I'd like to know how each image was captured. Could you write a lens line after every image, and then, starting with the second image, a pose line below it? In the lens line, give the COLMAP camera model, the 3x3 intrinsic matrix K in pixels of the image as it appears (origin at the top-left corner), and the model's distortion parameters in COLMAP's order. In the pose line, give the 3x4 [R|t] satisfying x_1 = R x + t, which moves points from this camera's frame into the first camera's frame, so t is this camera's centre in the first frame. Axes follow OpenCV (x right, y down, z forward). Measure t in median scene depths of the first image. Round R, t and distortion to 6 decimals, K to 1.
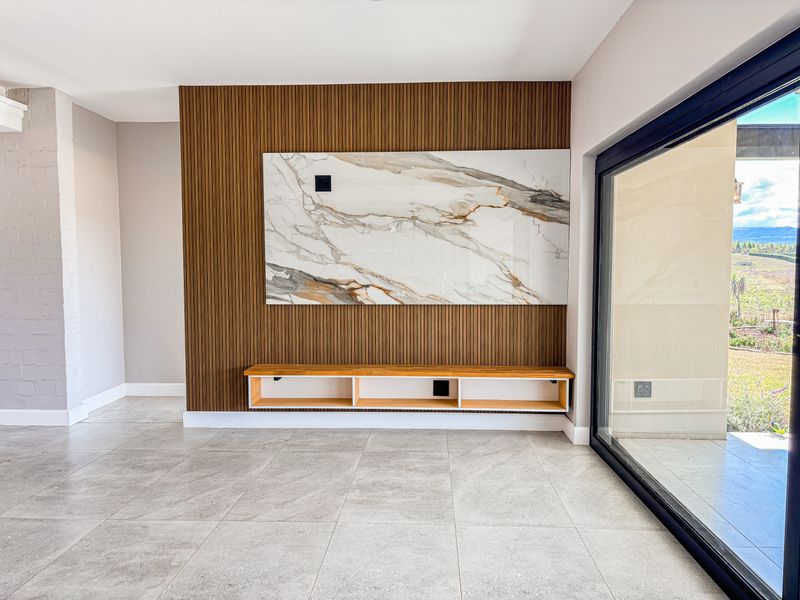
lens RADIAL K [[603.1, 0, 397.7], [0, 603.1, 304.9], [0, 0, 1]] dist [0.106219, -0.230155]
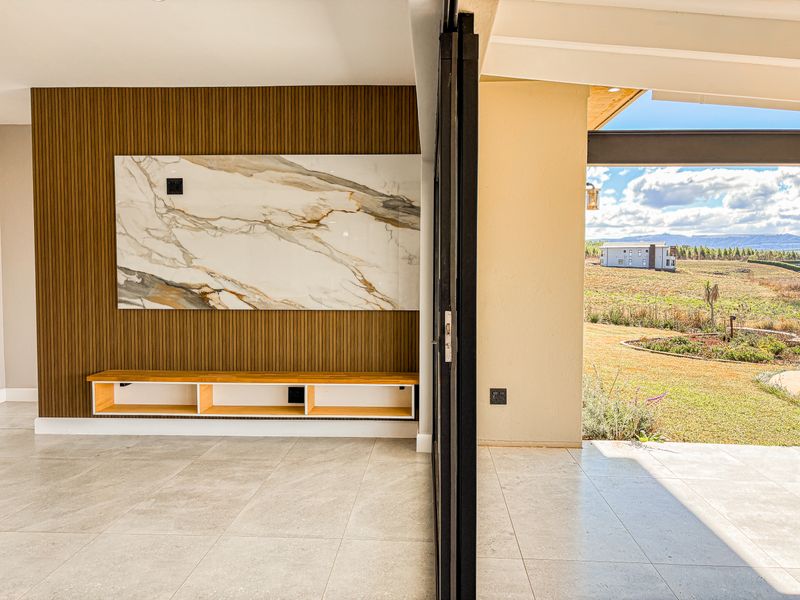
lens RADIAL K [[602.3, 0, 397.6], [0, 602.3, 302.6], [0, 0, 1]] dist [0.057404, -0.074183]
pose [[0.999978, 0.005181, 0.004105, 0.235810], [-0.005129, 0.999908, -0.012519, -0.000961], [-0.004170, 0.012498, 0.999913, 0.014708]]
